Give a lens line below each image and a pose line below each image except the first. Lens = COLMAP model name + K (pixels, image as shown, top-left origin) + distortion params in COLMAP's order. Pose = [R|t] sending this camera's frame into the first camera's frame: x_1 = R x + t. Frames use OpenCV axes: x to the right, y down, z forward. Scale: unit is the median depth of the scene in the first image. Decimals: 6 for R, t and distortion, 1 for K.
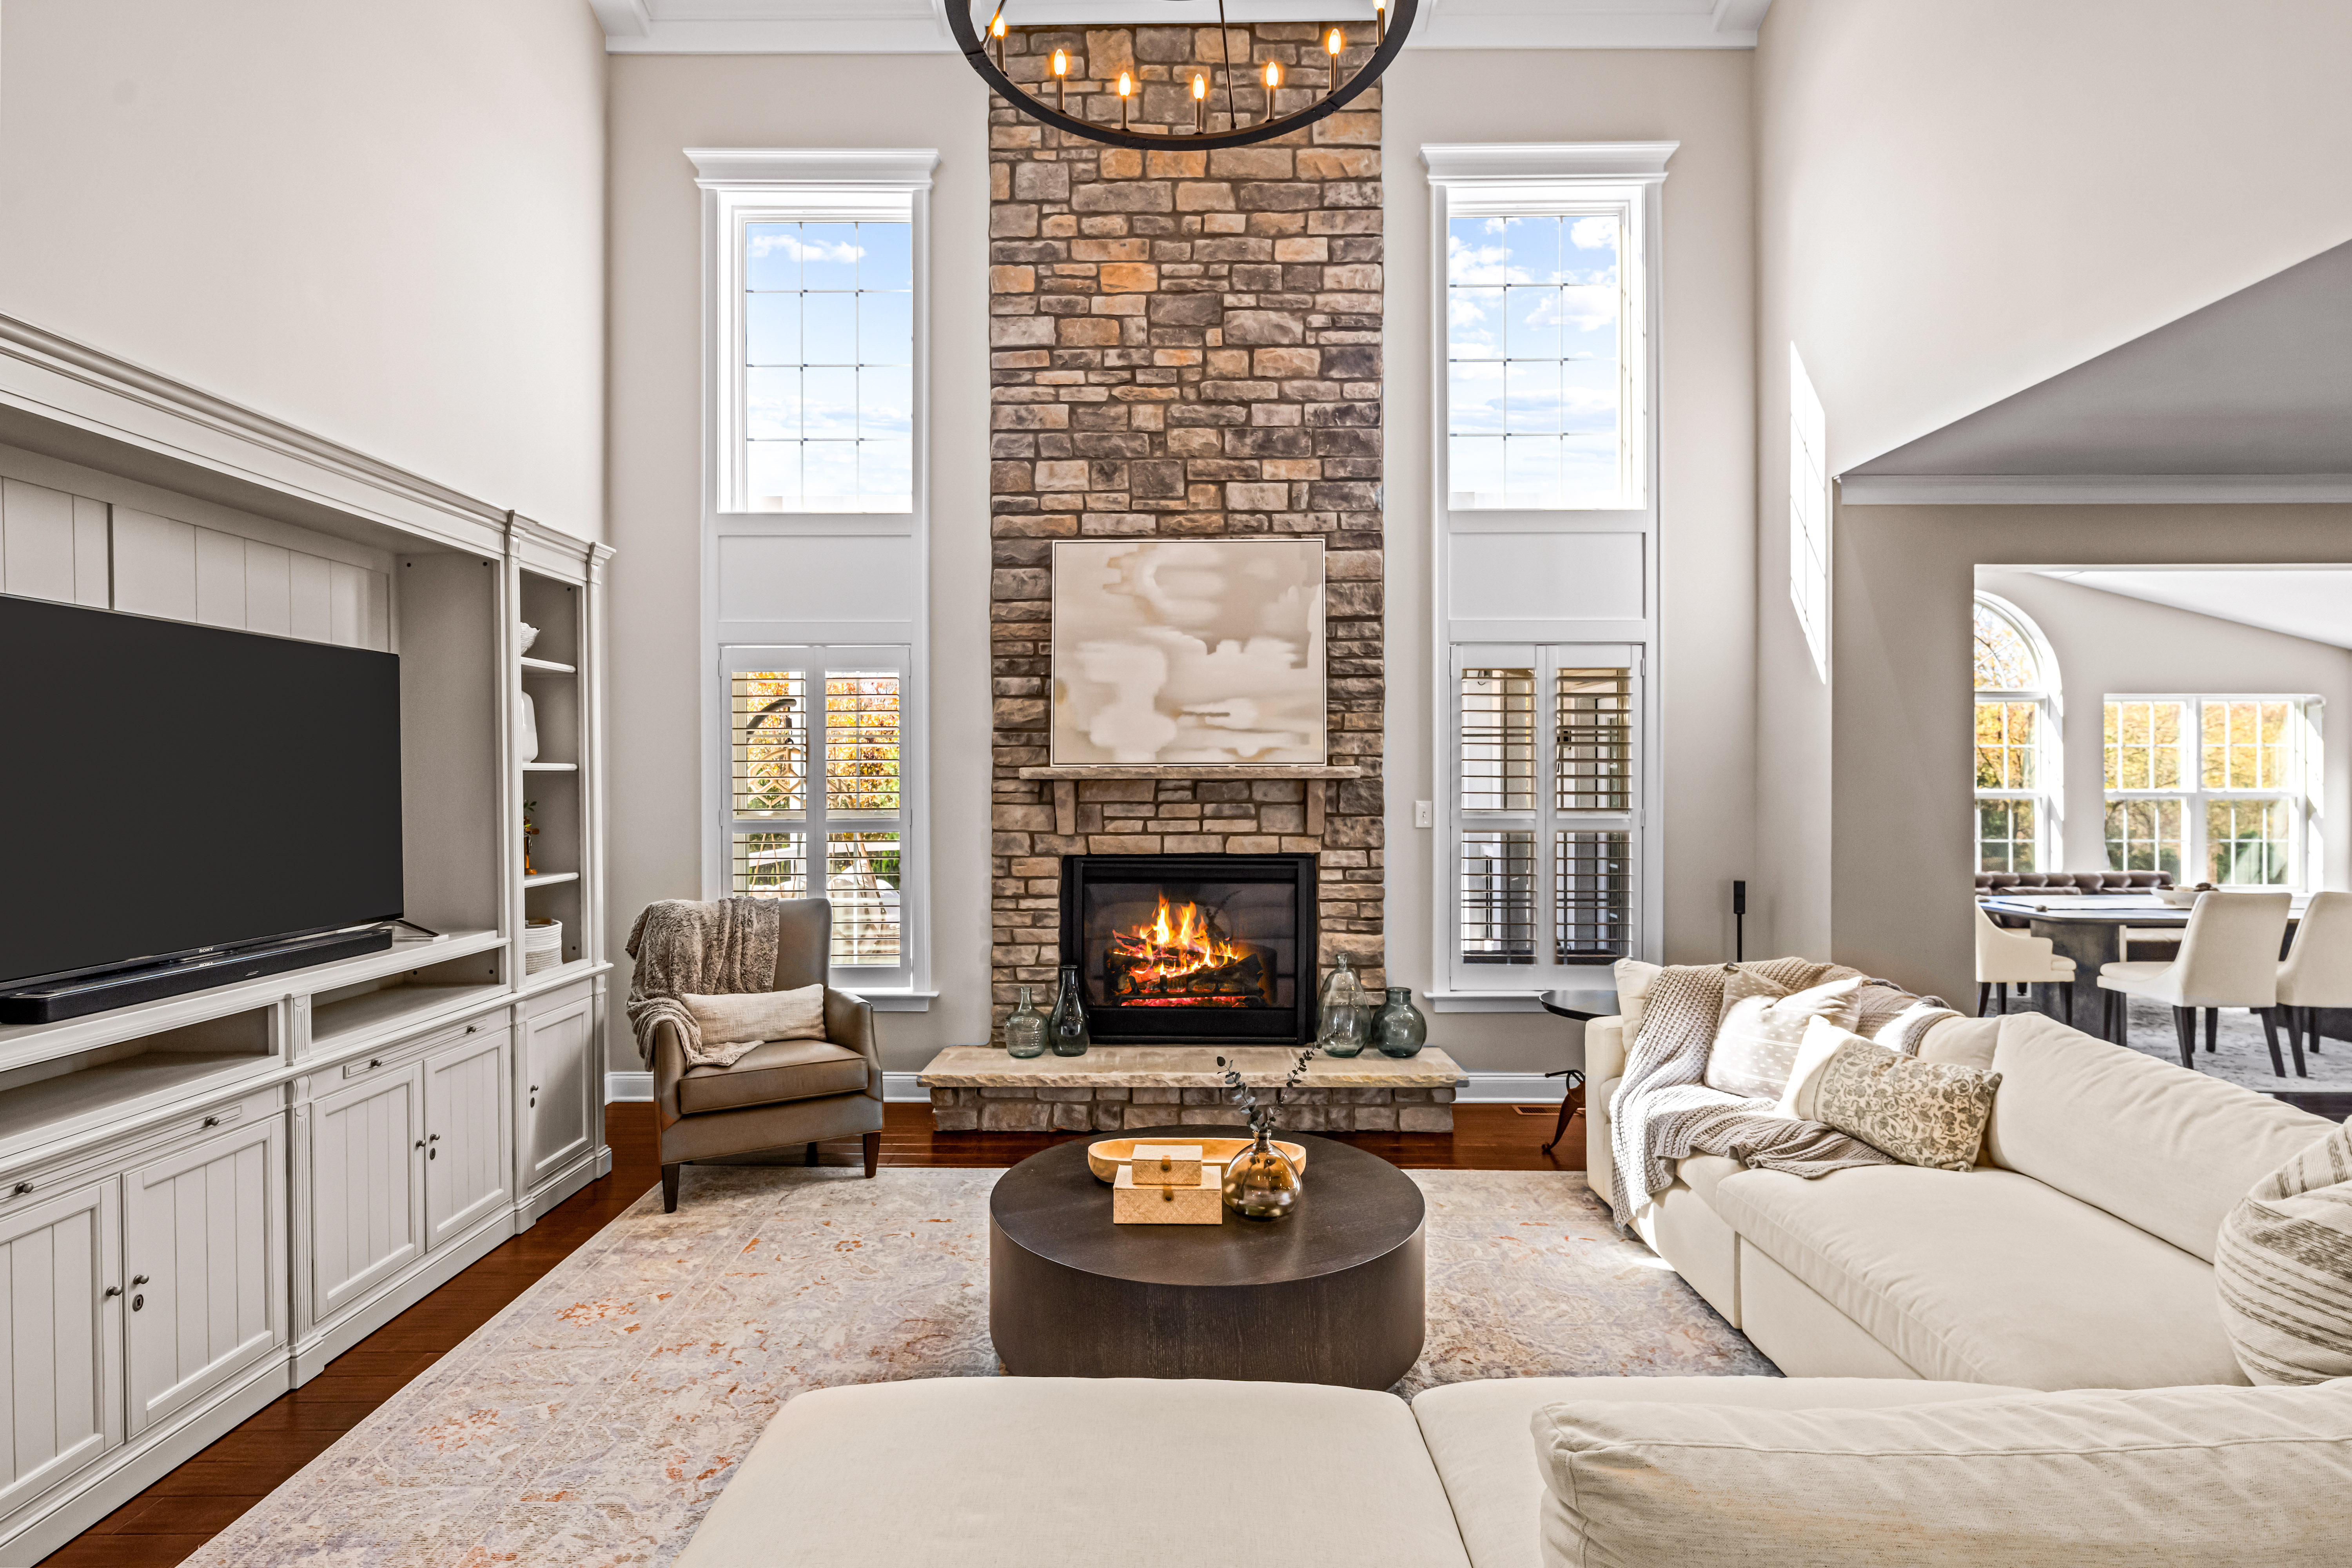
lens RADIAL K [[1140.0, 0, 1170.1], [0, 1140.0, 780.1], [0, 0, 1]] dist [0.004386, -0.000680]
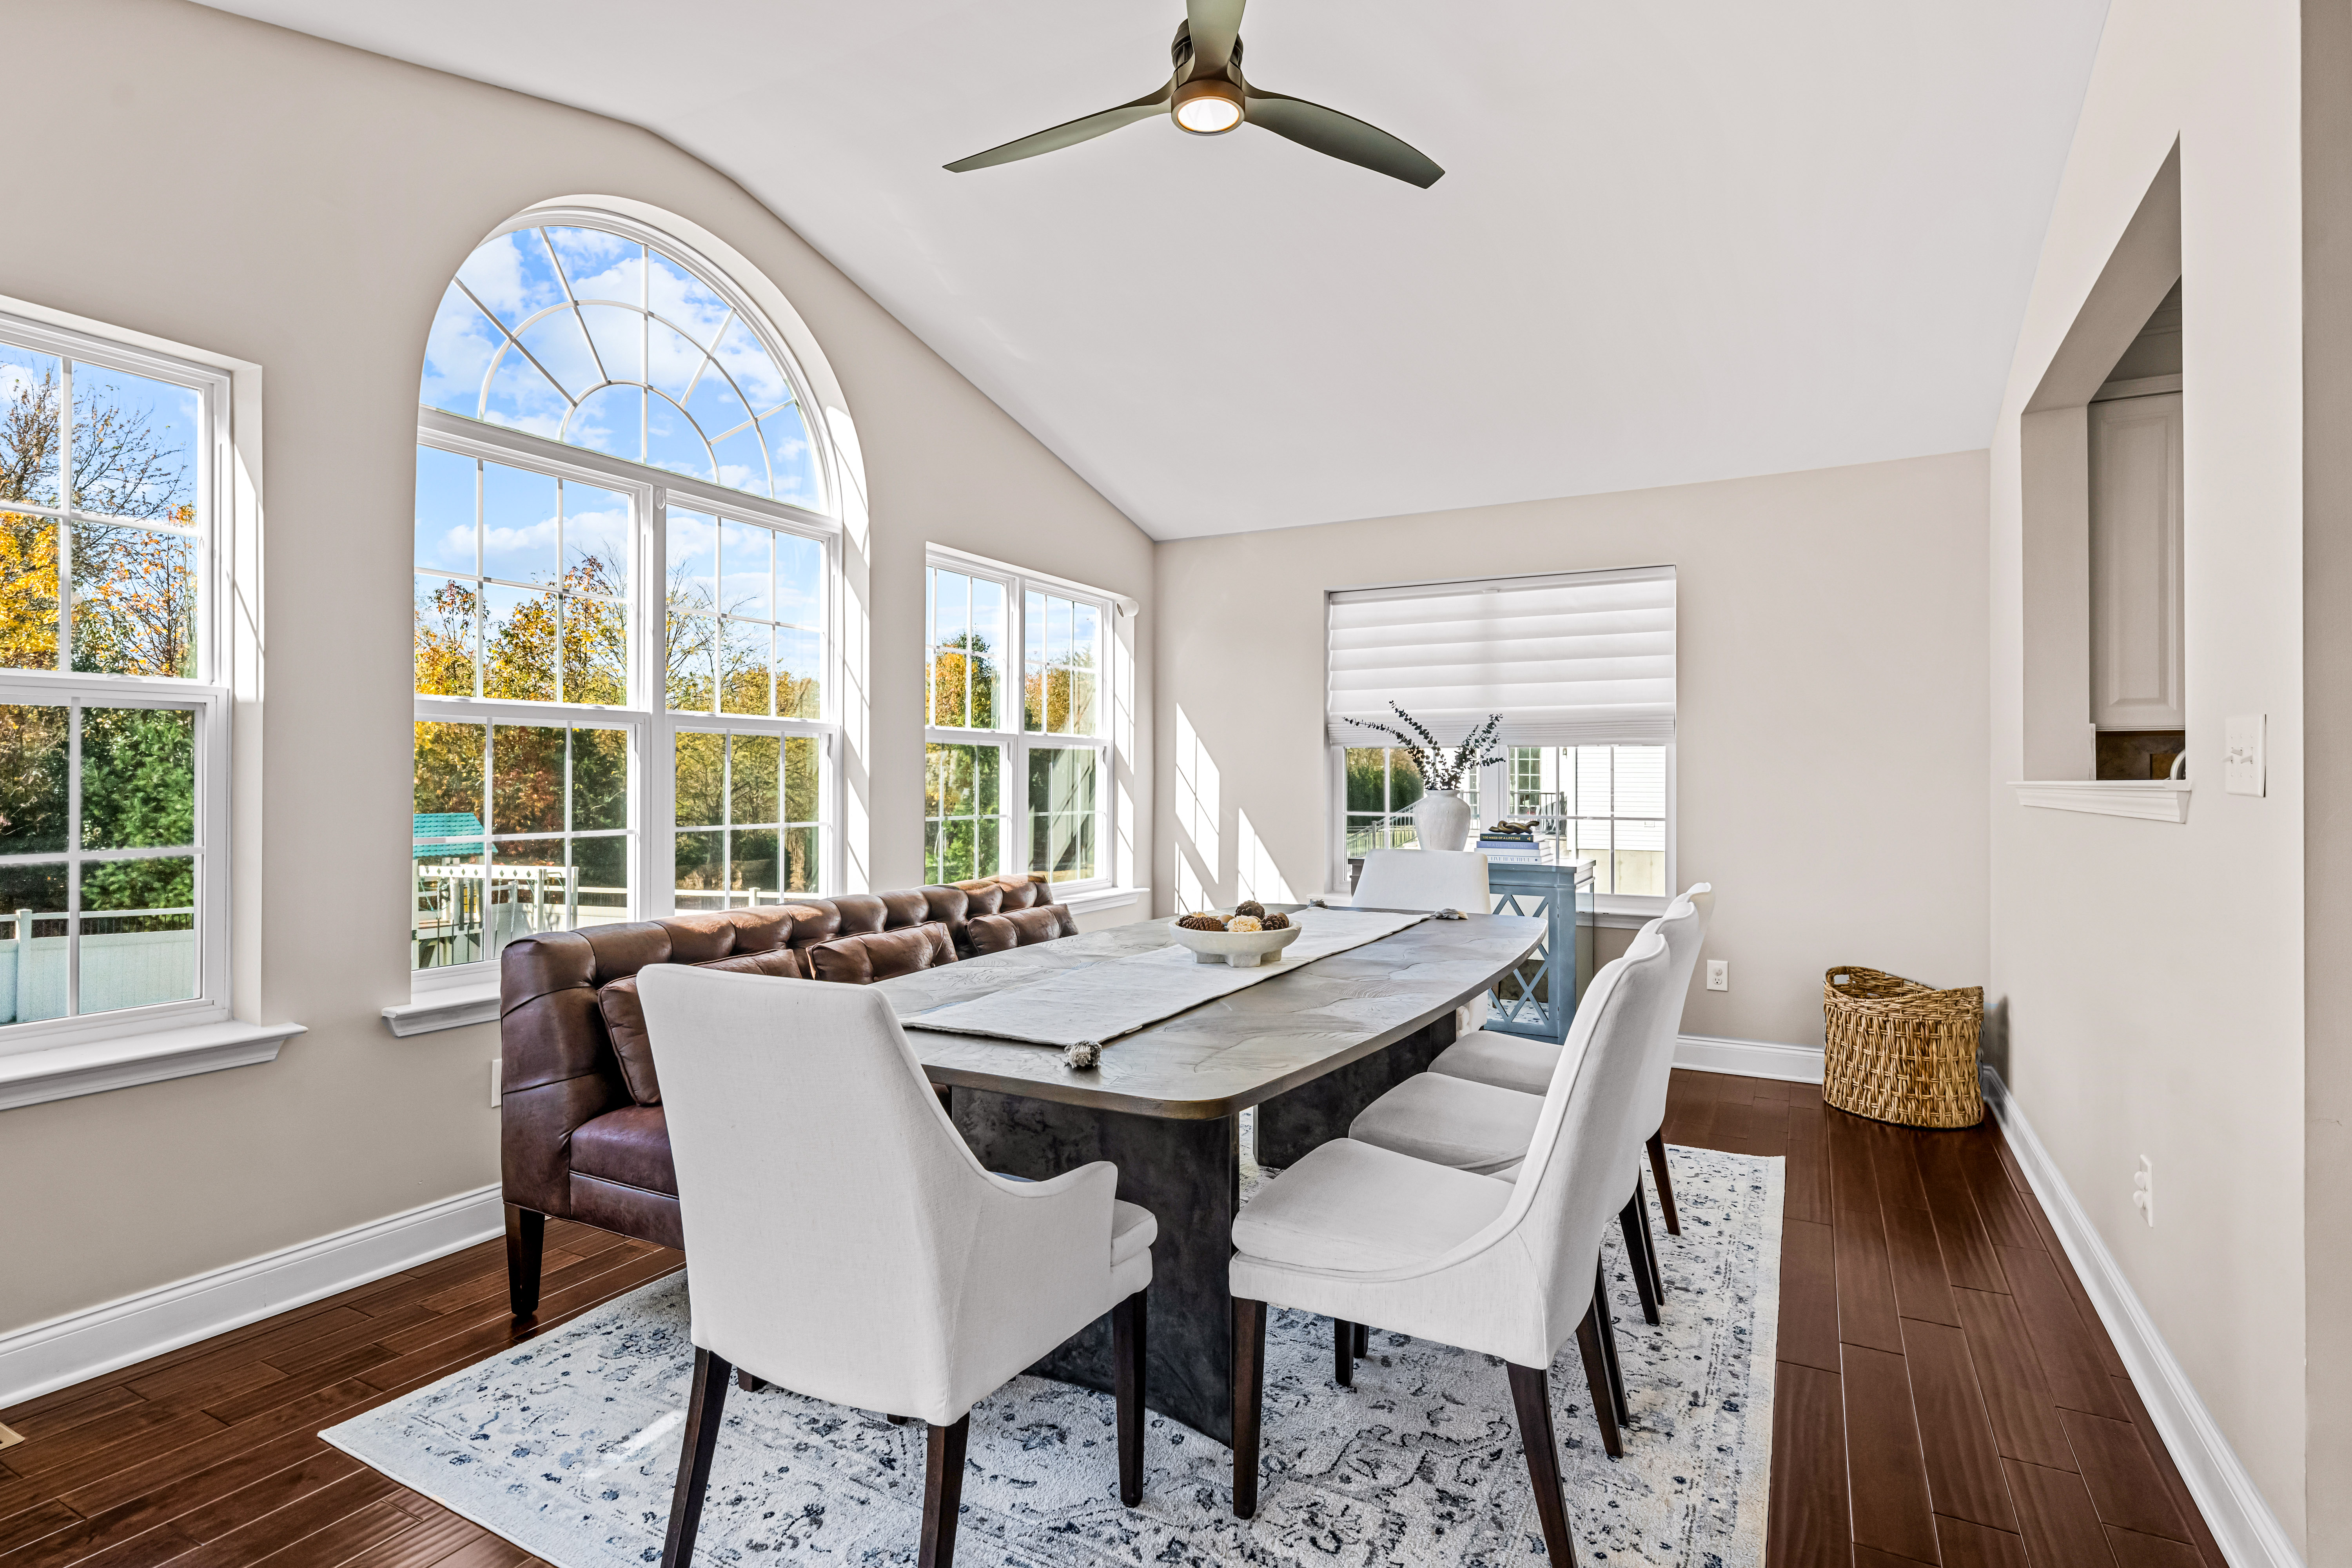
lens RADIAL K [[1202.9, 0, 1222.4], [0, 1202.9, 784.4], [0, 0, 1]] dist [0.009671, -0.001873]
pose [[0.447169, 0.000263, 0.894450, 0.612784], [-0.004959, 0.999985, 0.002186, 0.055955], [-0.894436, -0.005413, 0.447164, 0.992909]]
